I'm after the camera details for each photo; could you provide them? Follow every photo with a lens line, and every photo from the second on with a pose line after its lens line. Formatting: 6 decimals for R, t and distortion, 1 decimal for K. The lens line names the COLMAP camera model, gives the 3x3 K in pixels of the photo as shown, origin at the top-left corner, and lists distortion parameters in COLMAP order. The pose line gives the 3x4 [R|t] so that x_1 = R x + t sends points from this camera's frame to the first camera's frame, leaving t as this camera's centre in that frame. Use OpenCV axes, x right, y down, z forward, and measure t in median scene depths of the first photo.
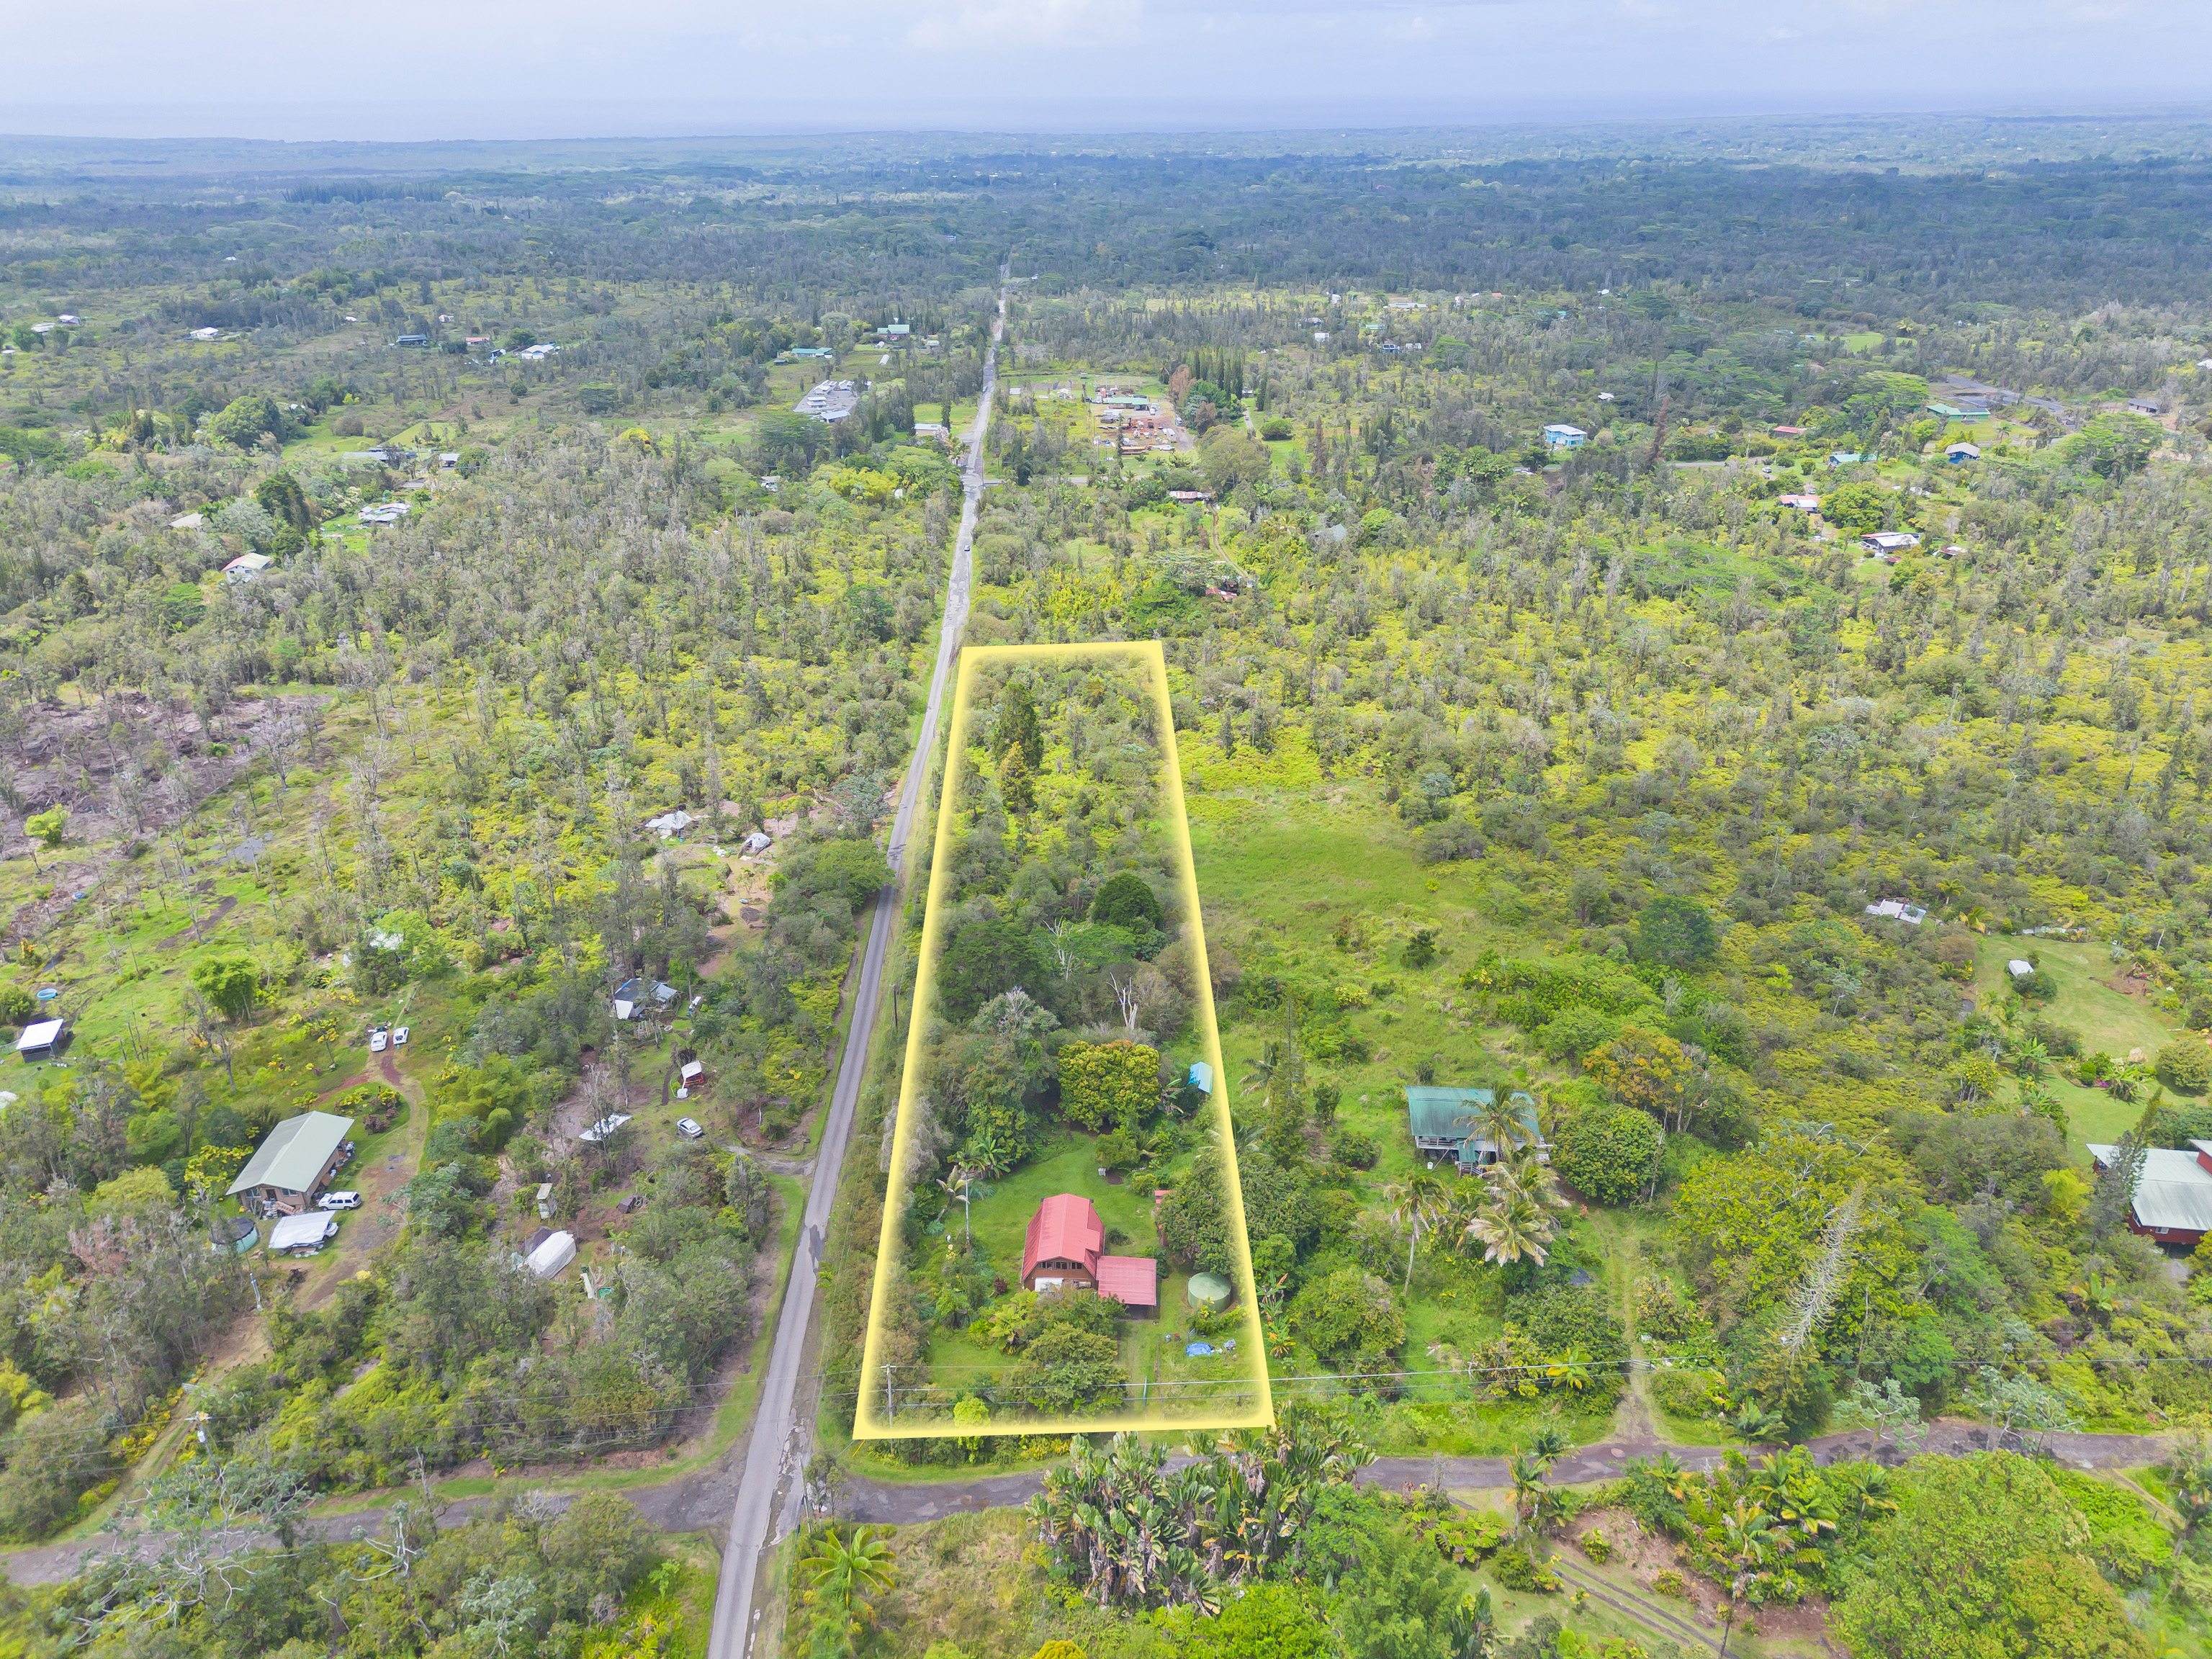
lens RADIAL K [[1541.4, 0, 1106.0], [0, 1541.4, 829.5], [0, 0, 1]] dist [0.046829, -0.034715]
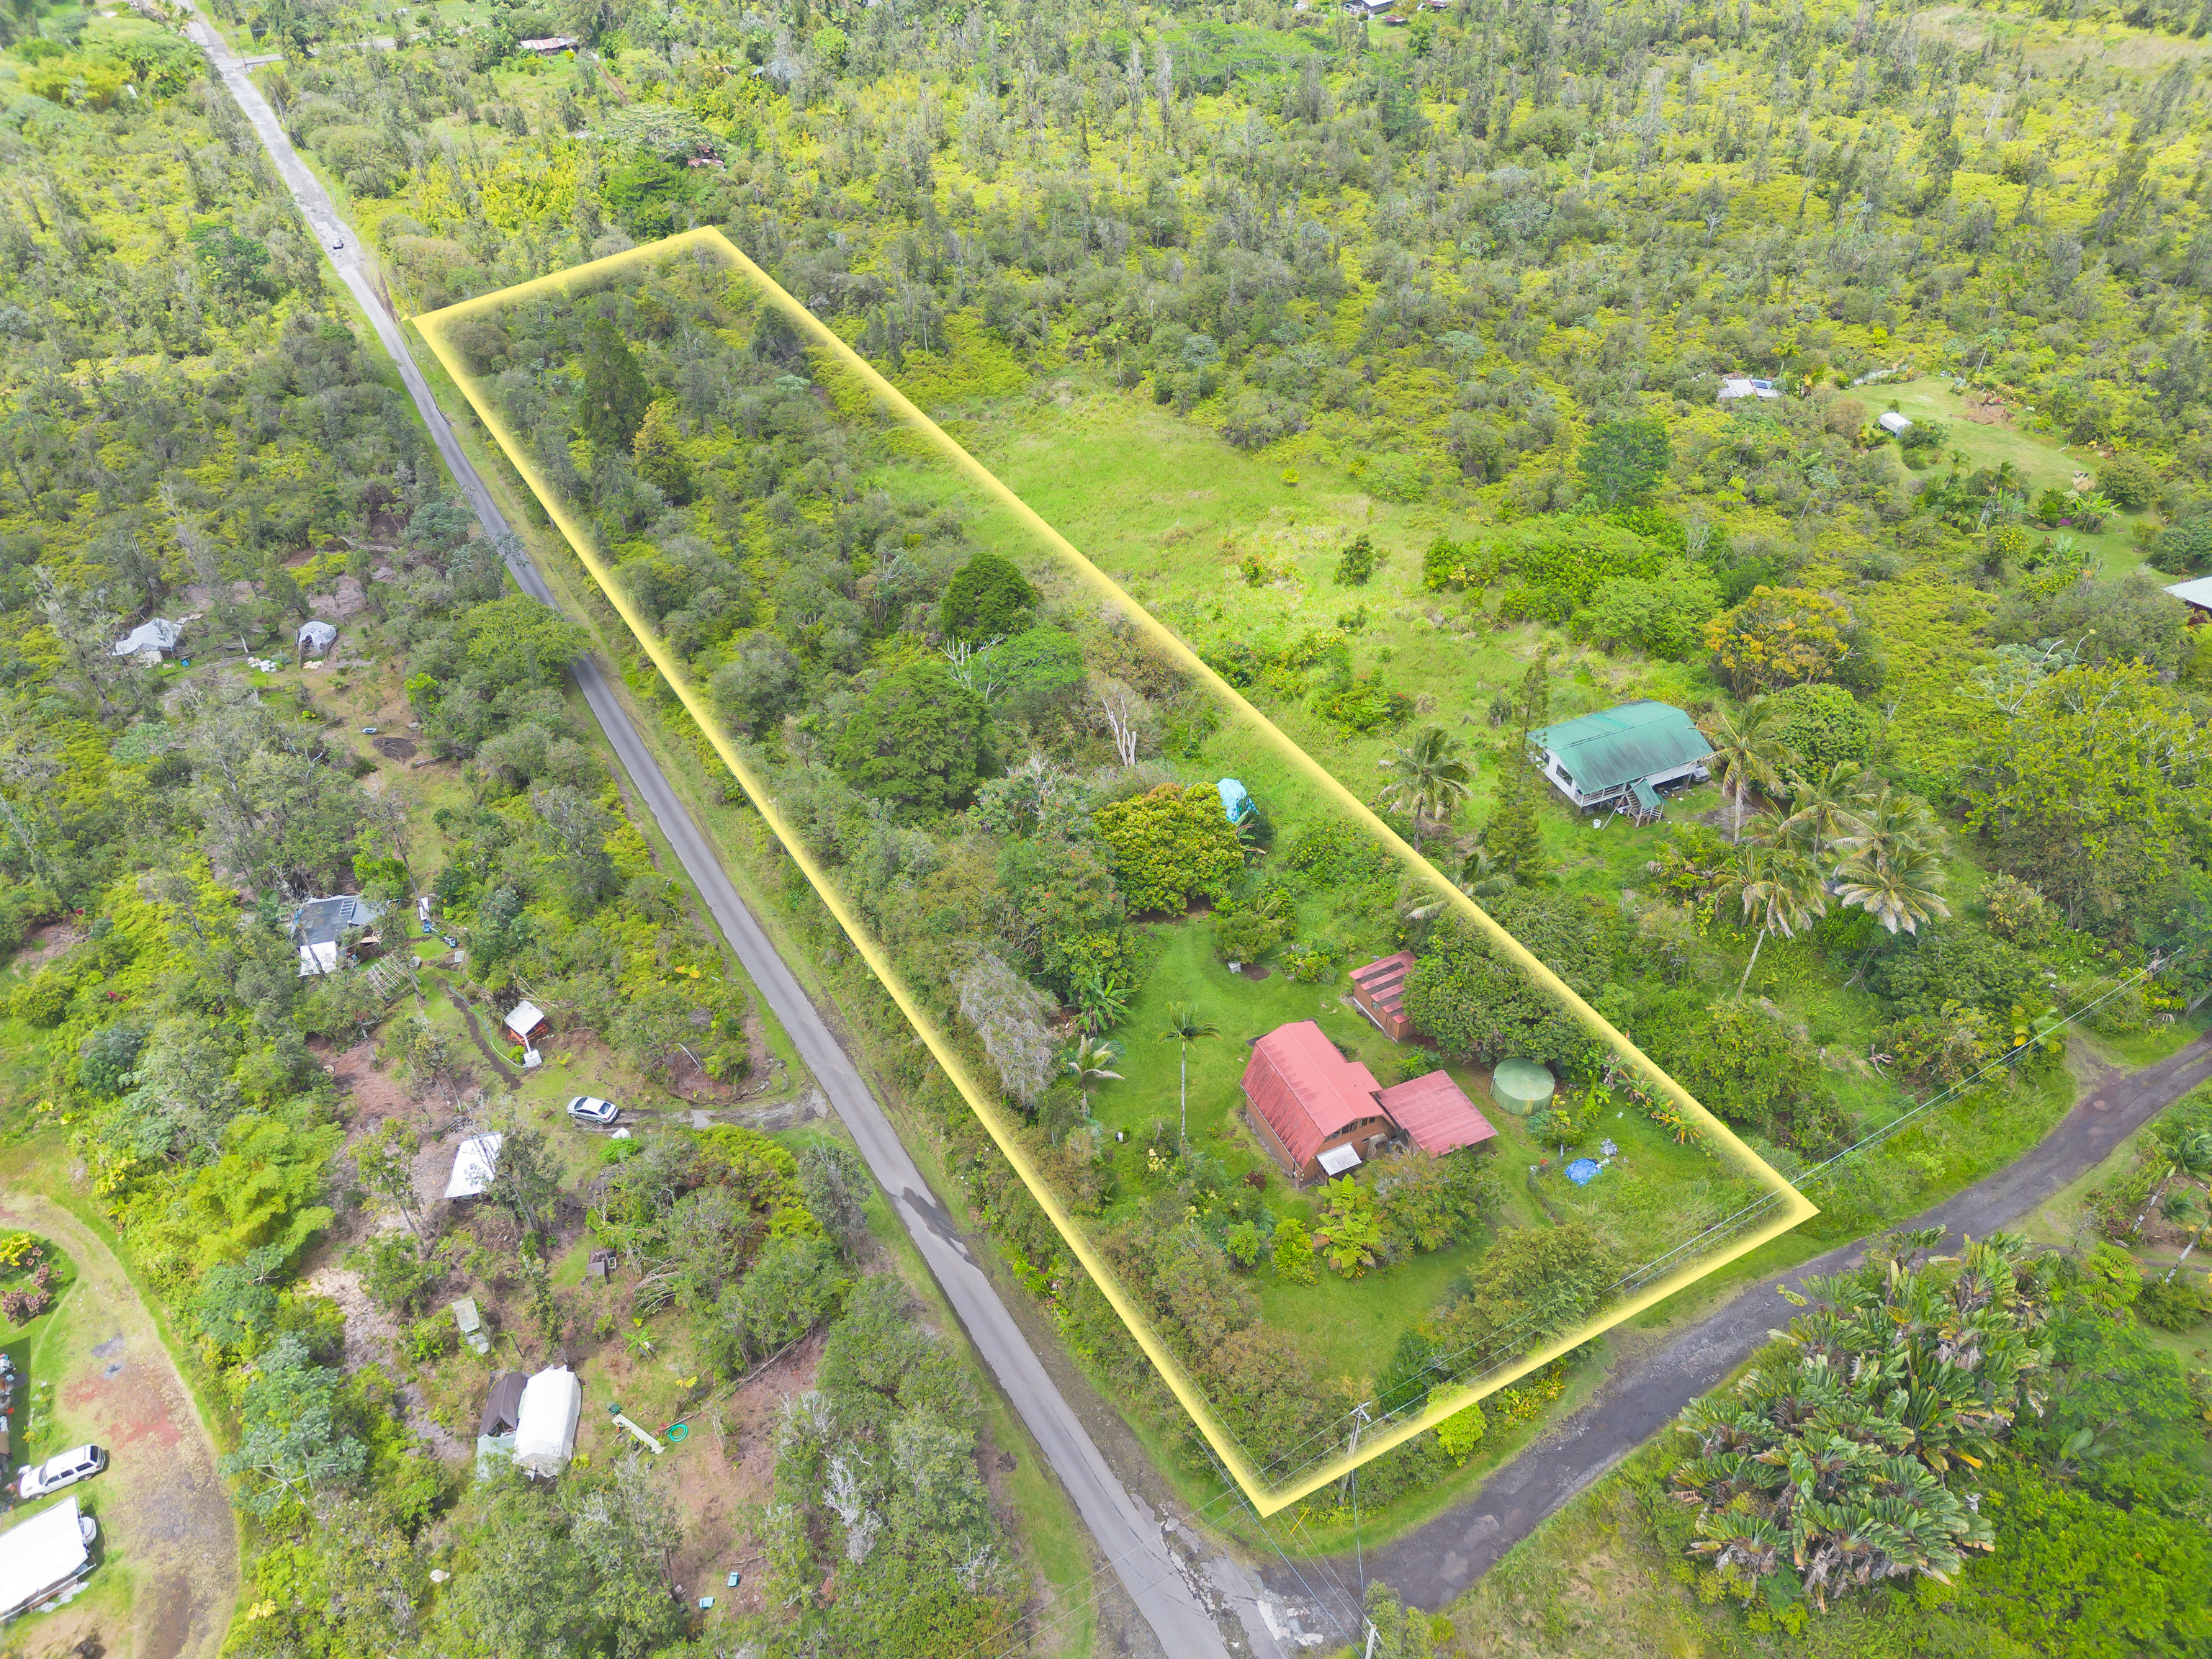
lens RADIAL K [[1541.4, 0, 1106.0], [0, 1541.4, 829.5], [0, 0, 1]] dist [0.046829, -0.034715]
pose [[0.887398, -0.301334, 0.348889, -0.180356], [0.204089, 0.935387, 0.288789, -0.037433], [-0.413368, -0.185066, 0.891559, 0.245850]]
